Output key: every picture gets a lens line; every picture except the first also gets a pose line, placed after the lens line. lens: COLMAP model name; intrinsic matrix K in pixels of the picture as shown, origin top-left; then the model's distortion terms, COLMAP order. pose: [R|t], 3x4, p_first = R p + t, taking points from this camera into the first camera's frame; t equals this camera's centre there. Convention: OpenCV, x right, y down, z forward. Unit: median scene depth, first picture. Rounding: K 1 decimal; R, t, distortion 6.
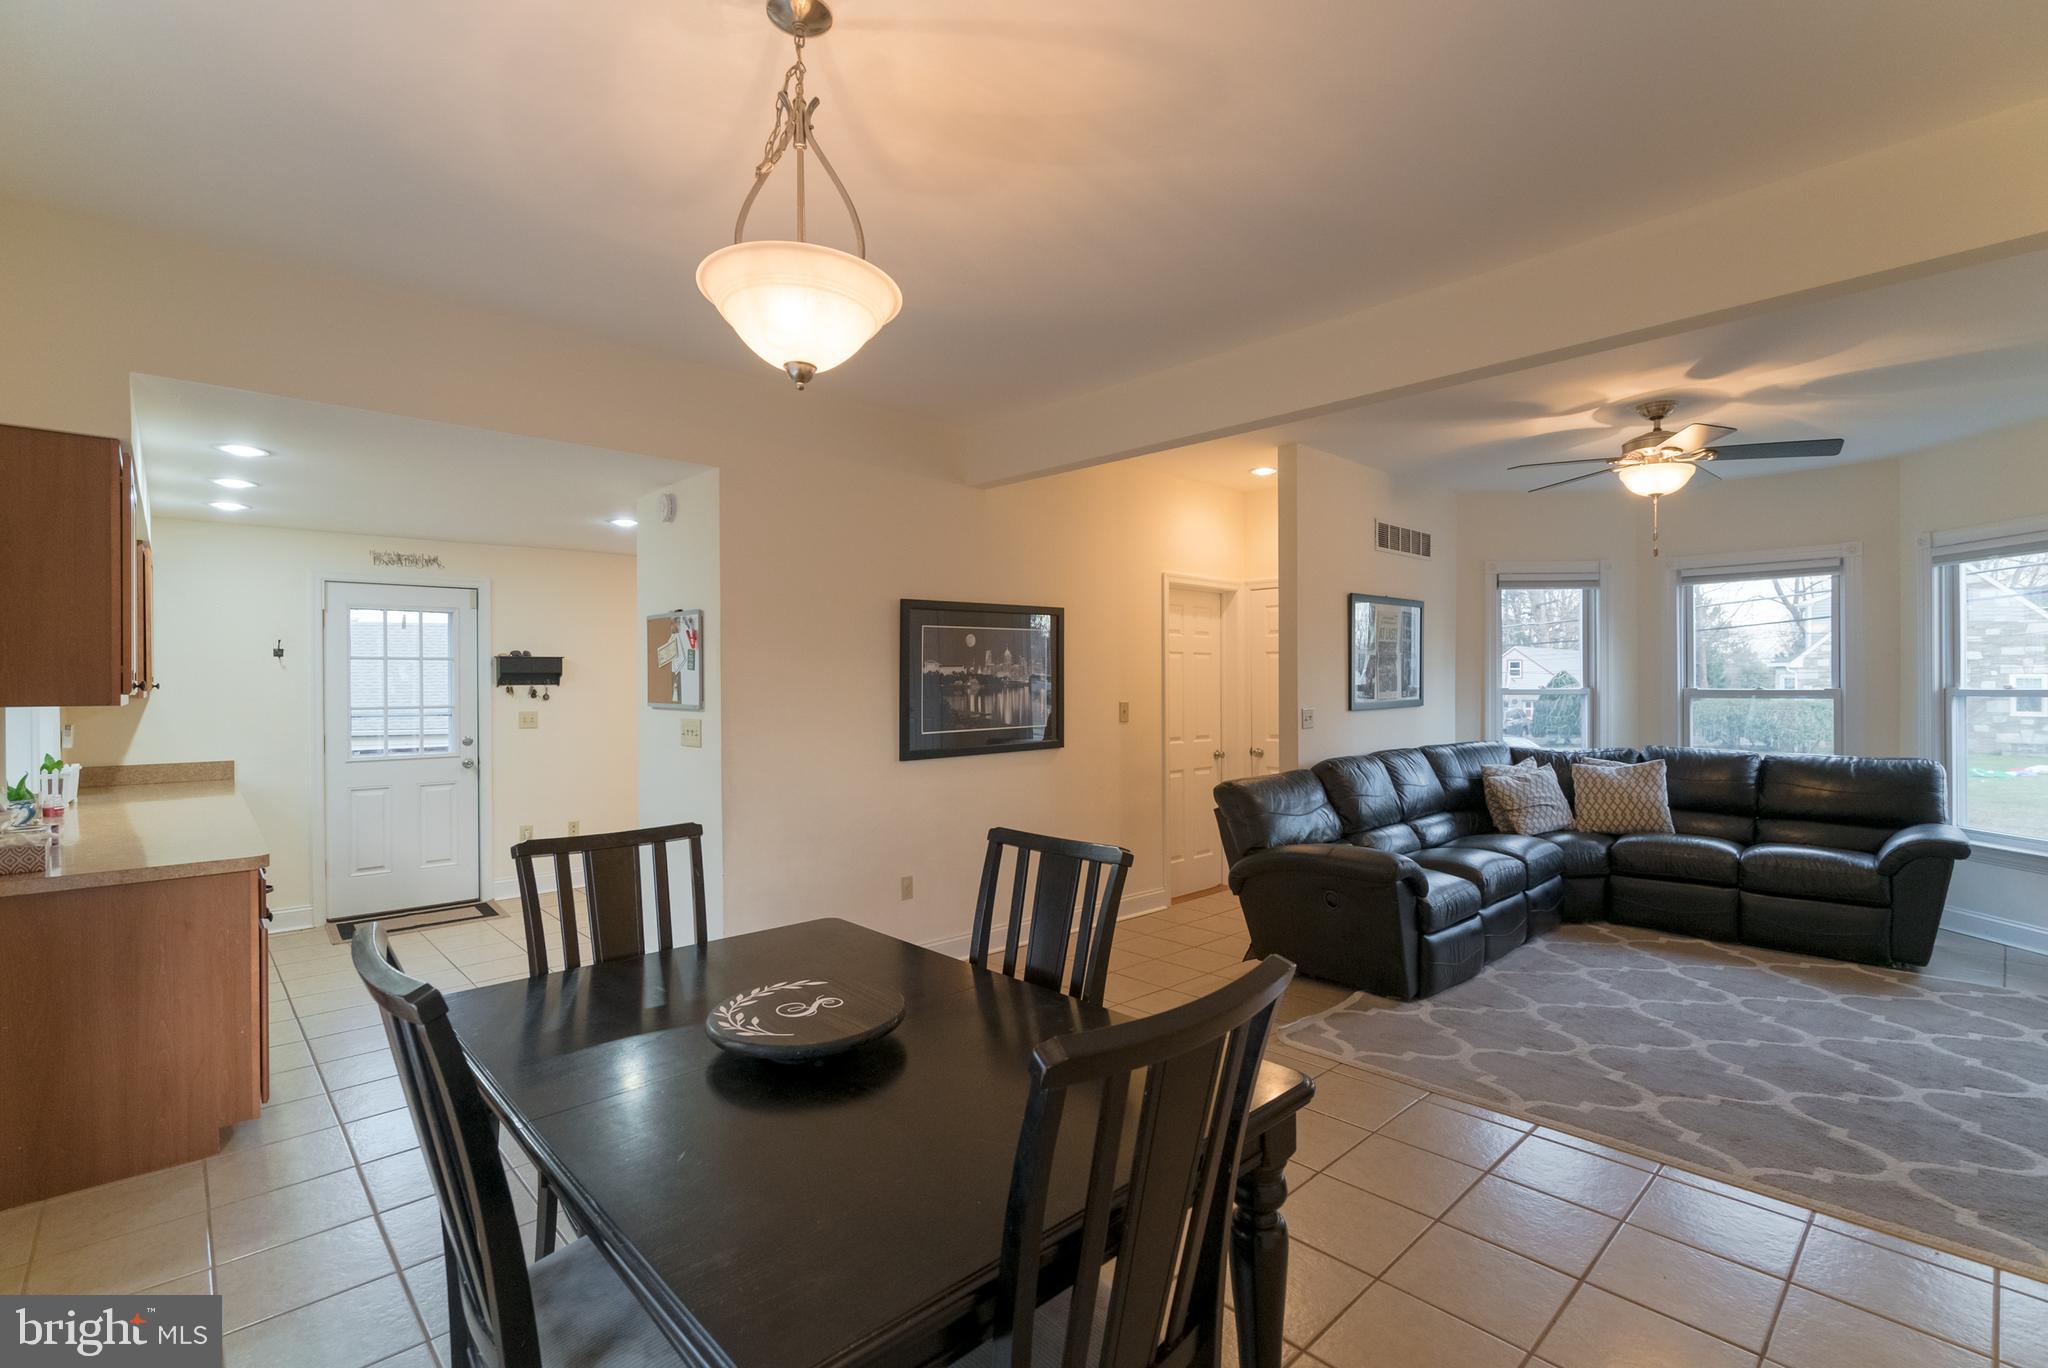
lens RADIAL K [[924.1, 0, 1010.8], [0, 924.1, 688.6], [0, 0, 1]] dist [-0.005286, 0.001601]
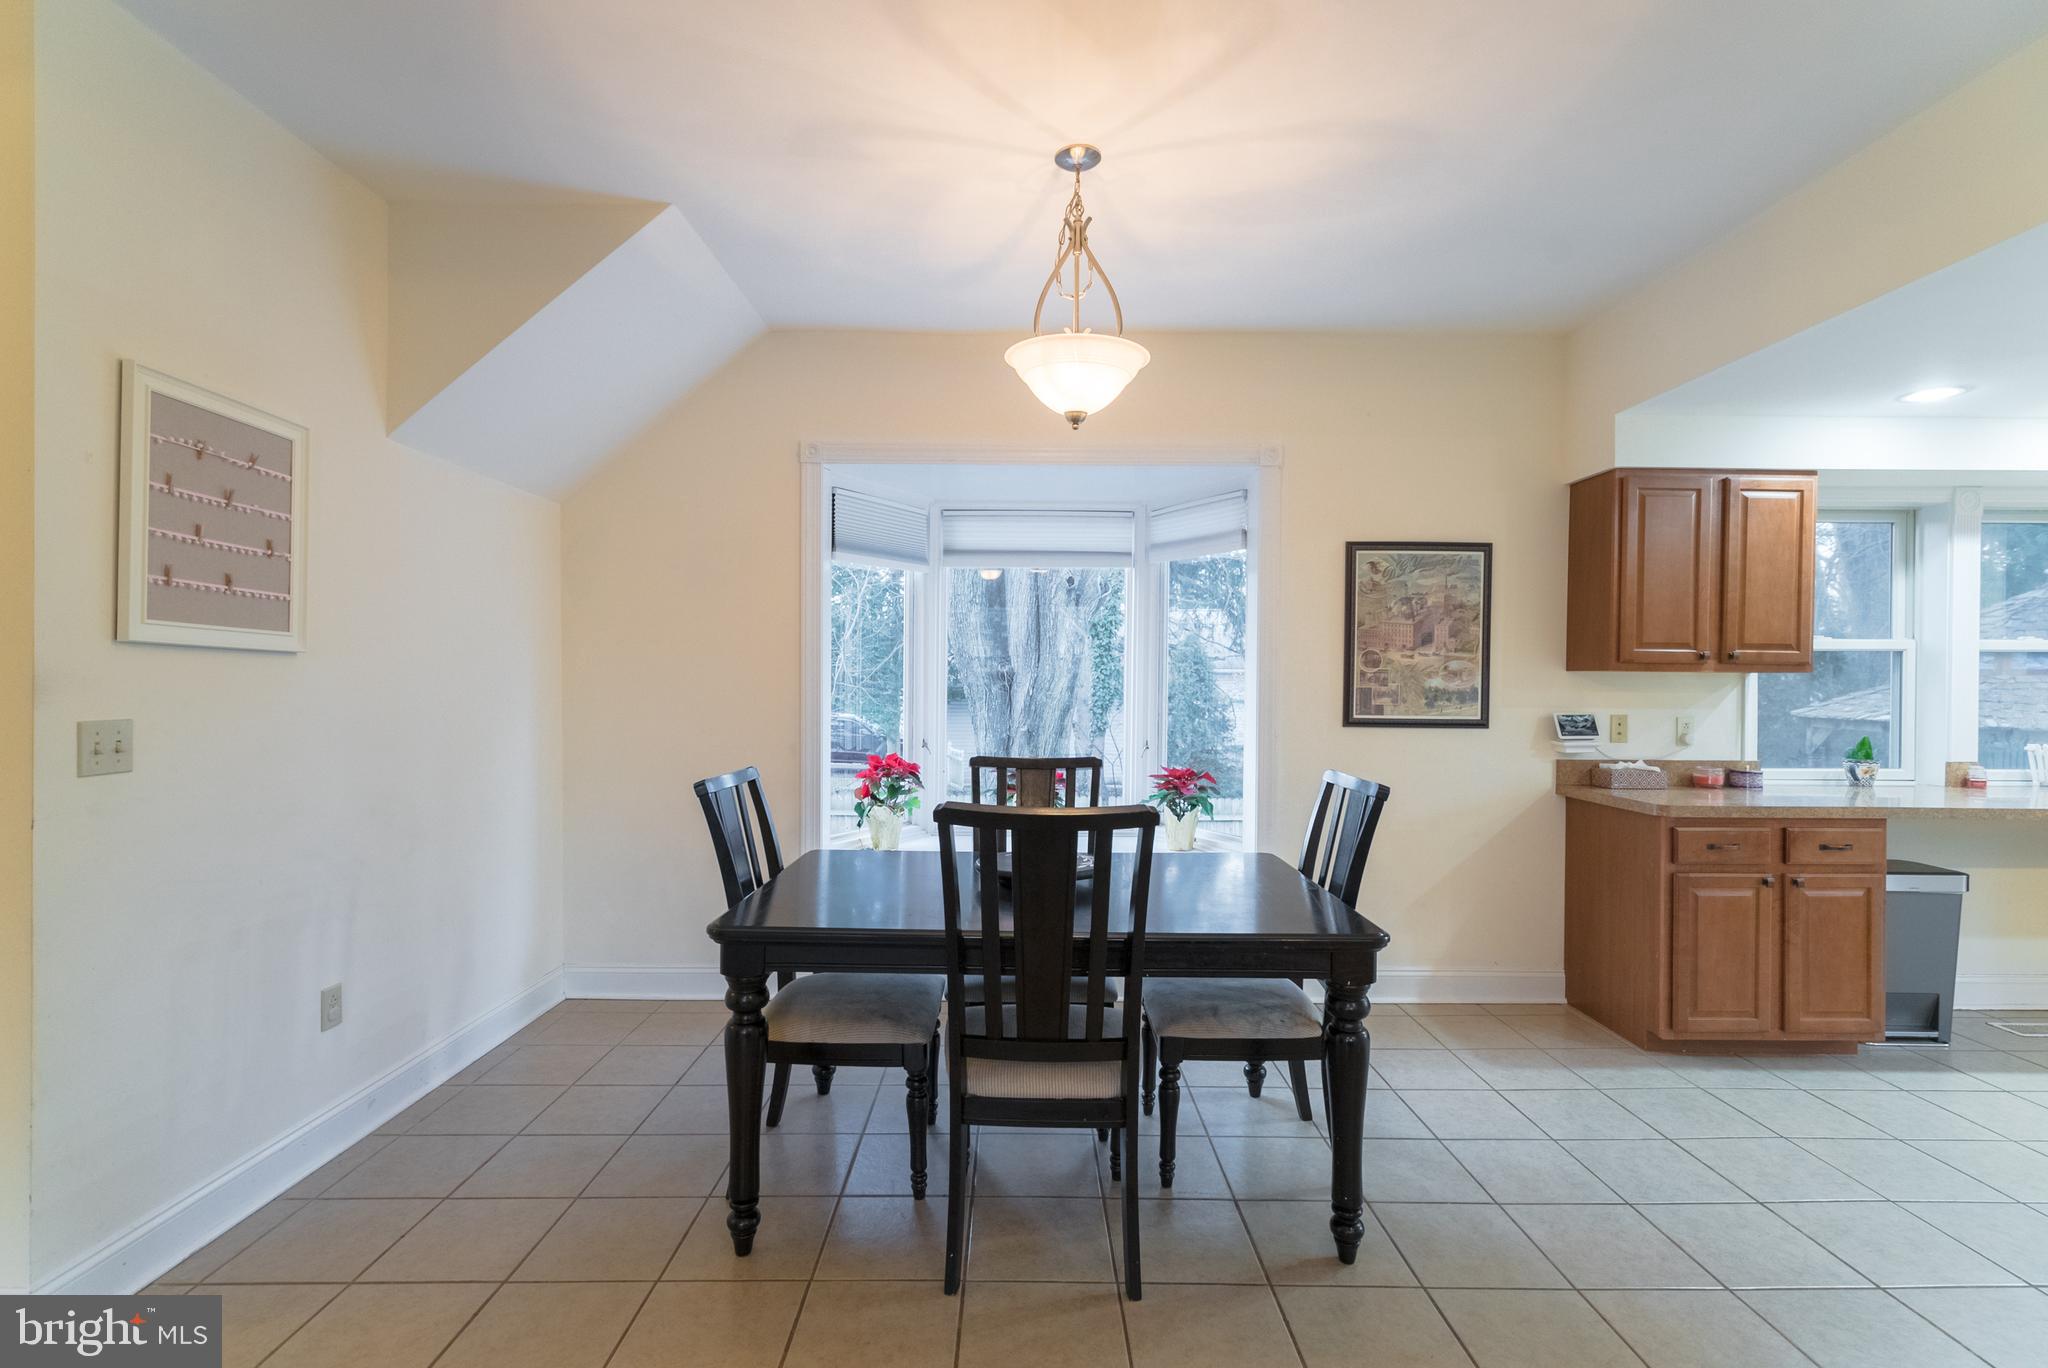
lens RADIAL K [[924.1, 0, 1023.0], [0, 924.1, 686.8], [0, 0, 1]] dist [-0.005286, 0.001601]
pose [[-0.684050, 0.004857, -0.729419, 0.318828], [-0.007584, 0.999876, 0.013771, 0.015883], [0.729396, 0.014952, -0.683929, 0.701719]]
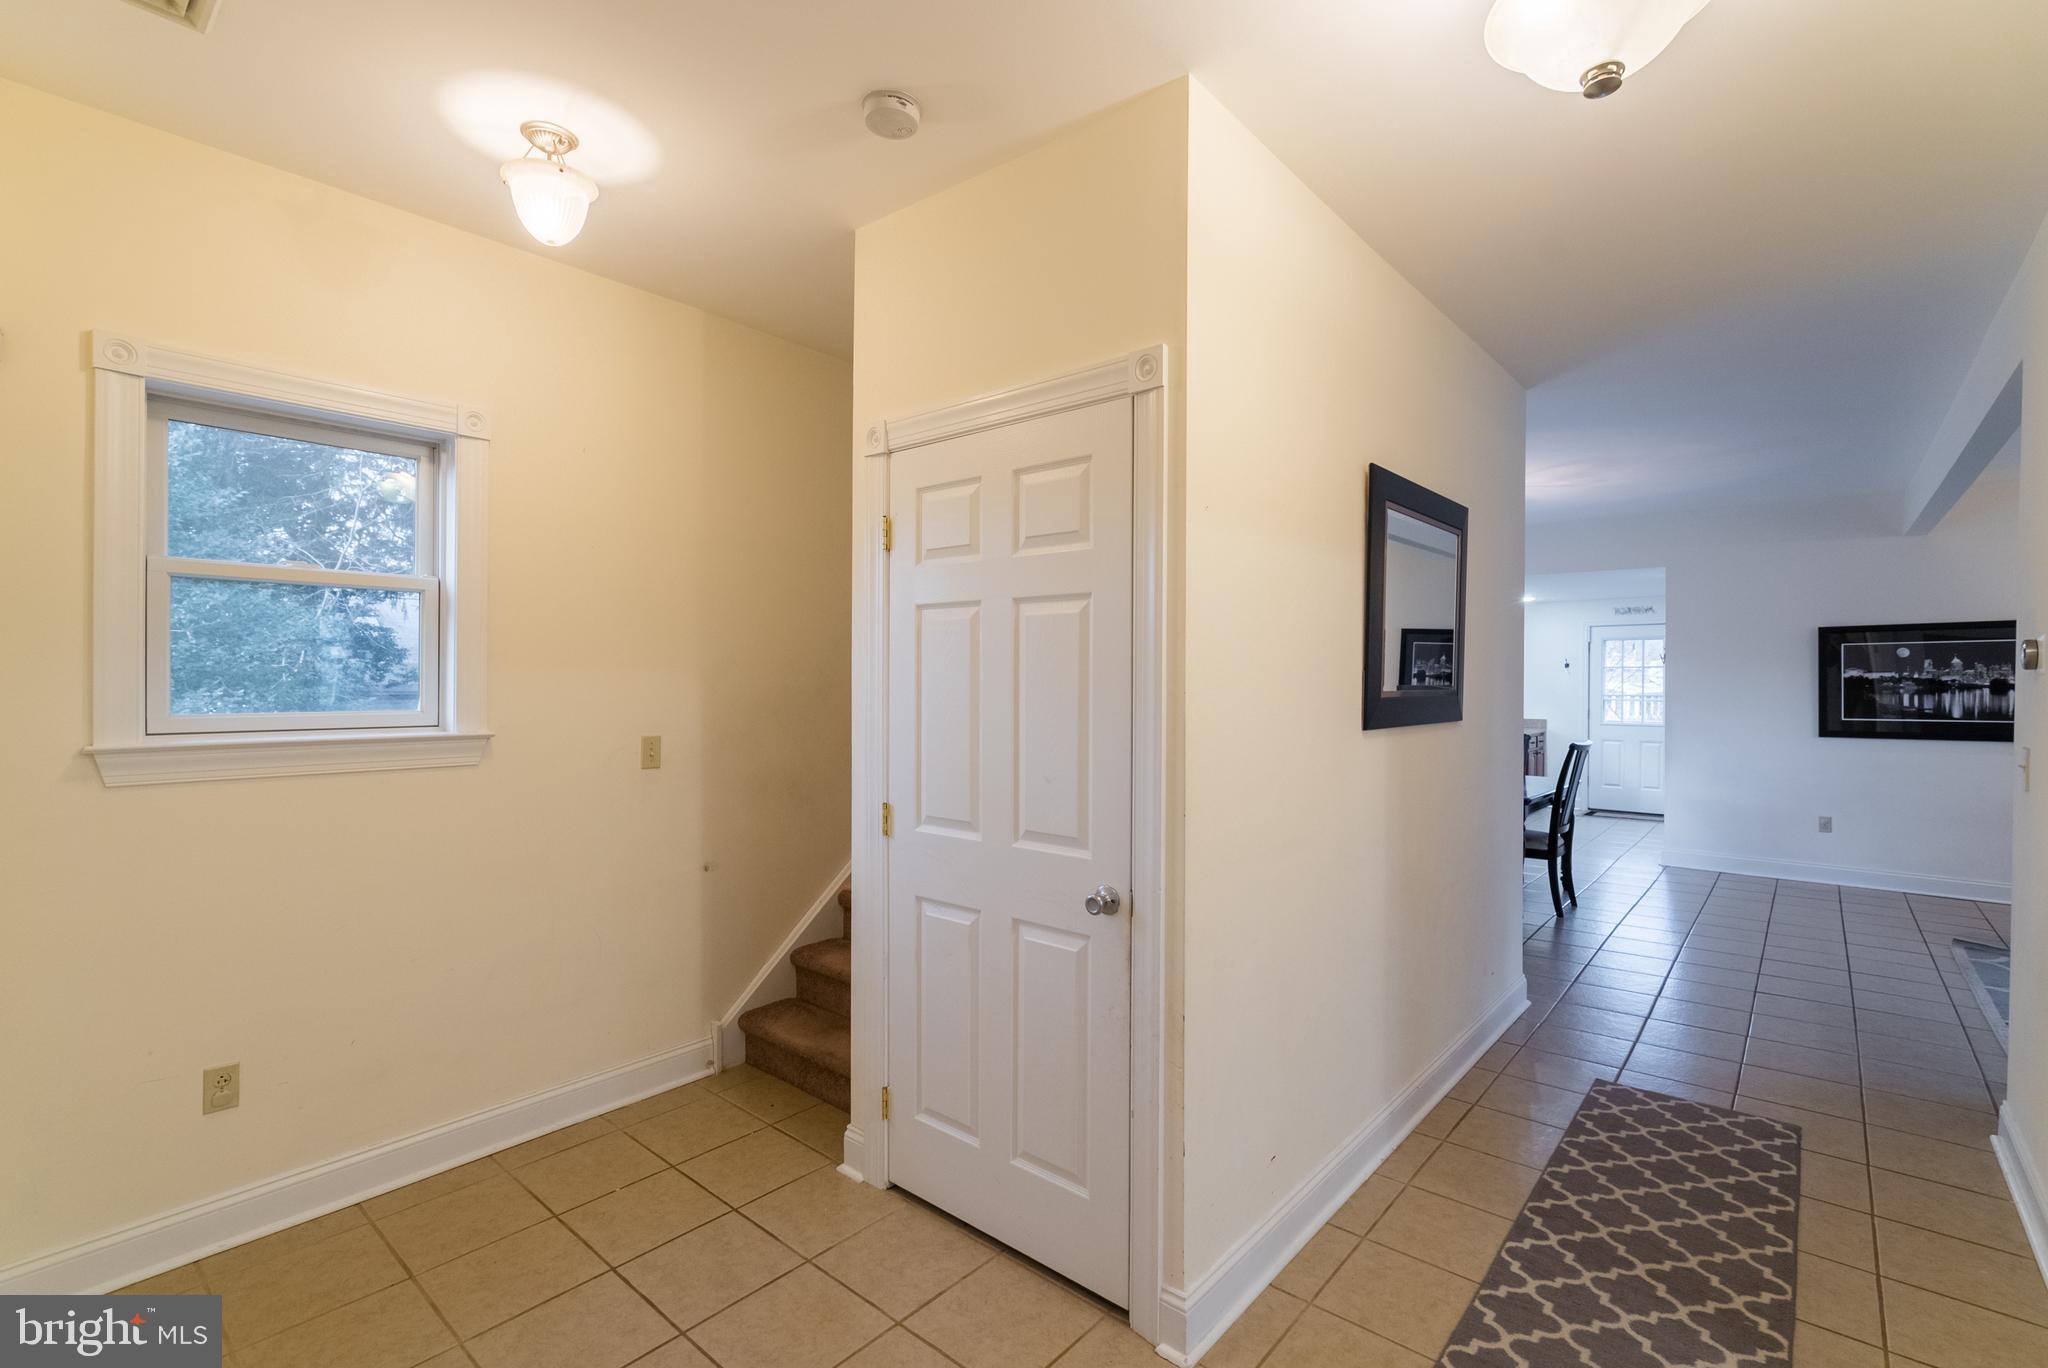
lens RADIAL K [[924.1, 0, 1031.9], [0, 924.1, 691.2], [0, 0, 1]] dist [-0.005286, 0.001601]
pose [[0.122880, 0.016836, -0.992279, 1.096973], [-0.008937, 0.999834, 0.015857, -0.006337], [0.992381, 0.006919, 0.123010, -0.396098]]
